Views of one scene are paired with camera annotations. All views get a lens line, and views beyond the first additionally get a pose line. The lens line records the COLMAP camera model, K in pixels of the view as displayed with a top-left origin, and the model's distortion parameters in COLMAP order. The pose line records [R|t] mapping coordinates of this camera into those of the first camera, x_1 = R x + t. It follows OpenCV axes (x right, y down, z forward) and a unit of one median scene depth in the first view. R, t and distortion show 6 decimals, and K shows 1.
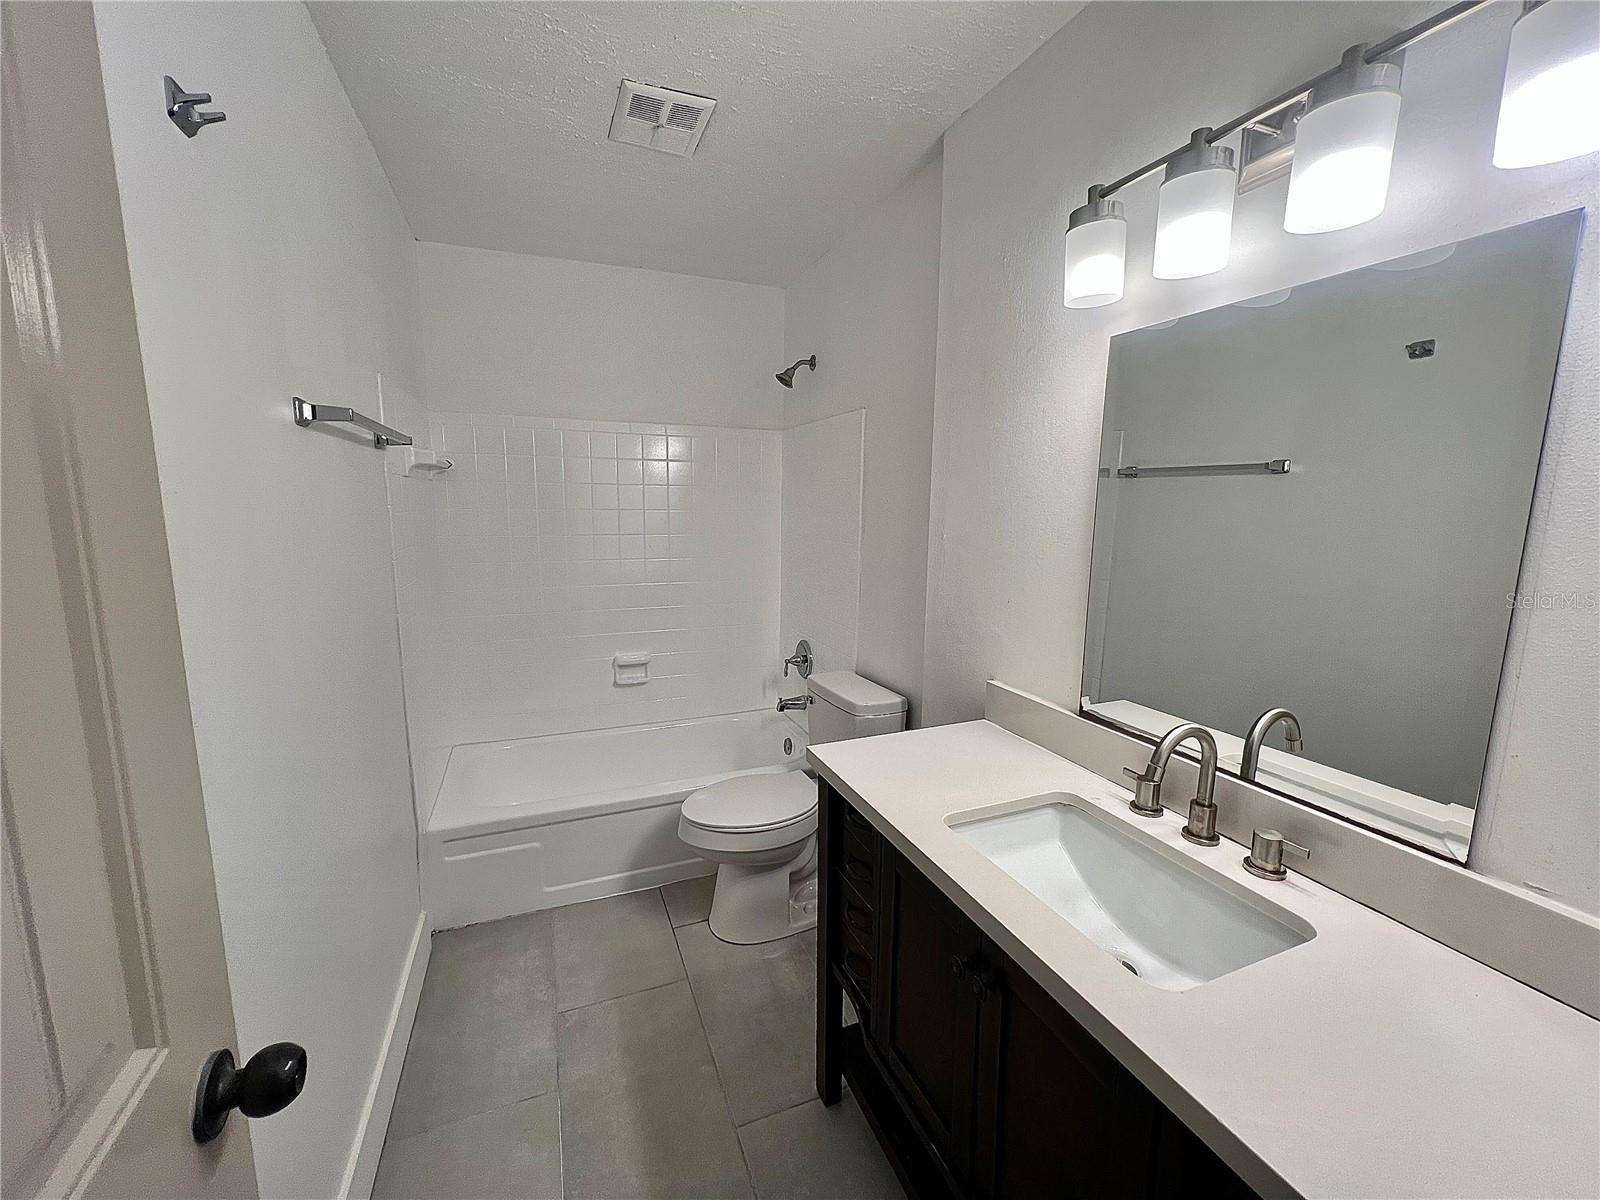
lens RADIAL K [[640.4, 0, 794.8], [0, 640.4, 613.0], [0, 0, 1]] dist [-0.007045, 0.000289]
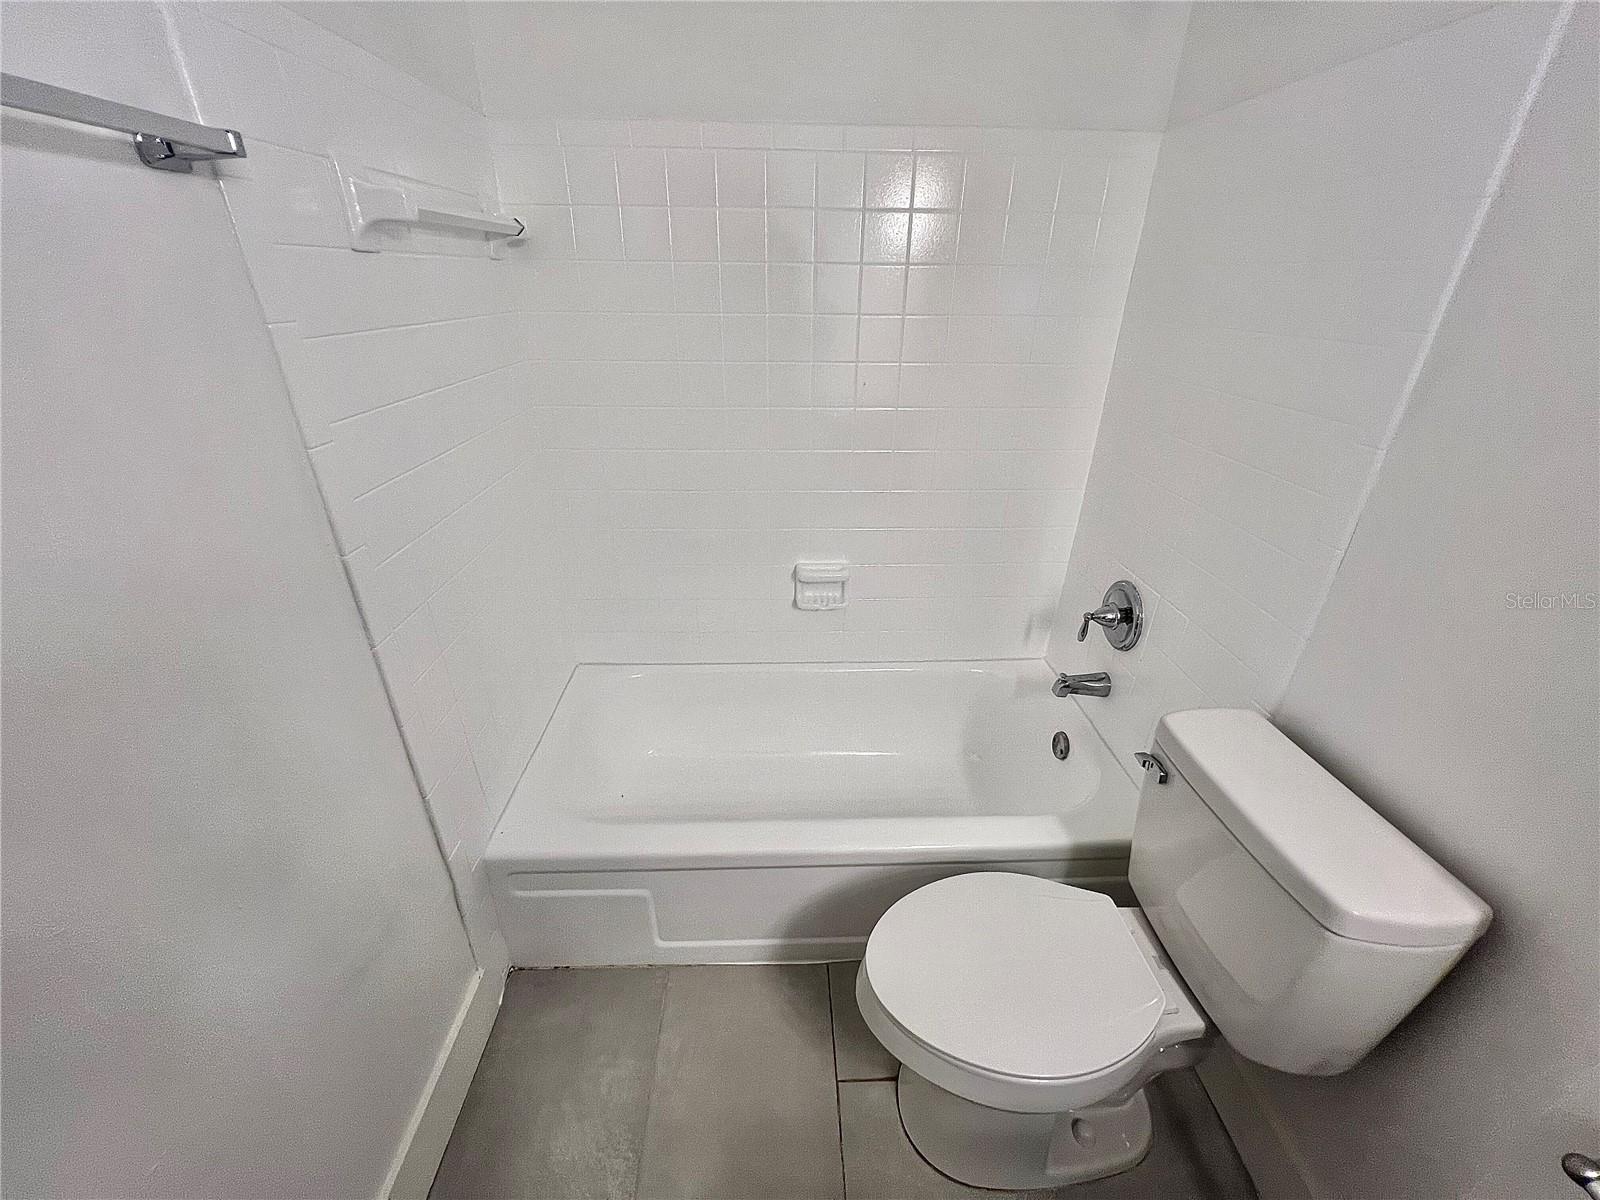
lens RADIAL K [[640.4, 0, 791.2], [0, 640.4, 612.3], [0, 0, 1]] dist [-0.007045, 0.000289]
pose [[0.938597, 0.148969, -0.311199, -0.080163], [-0.050129, 0.951293, 0.304186, -0.079978], [0.341356, -0.269908, 0.900348, 0.411020]]
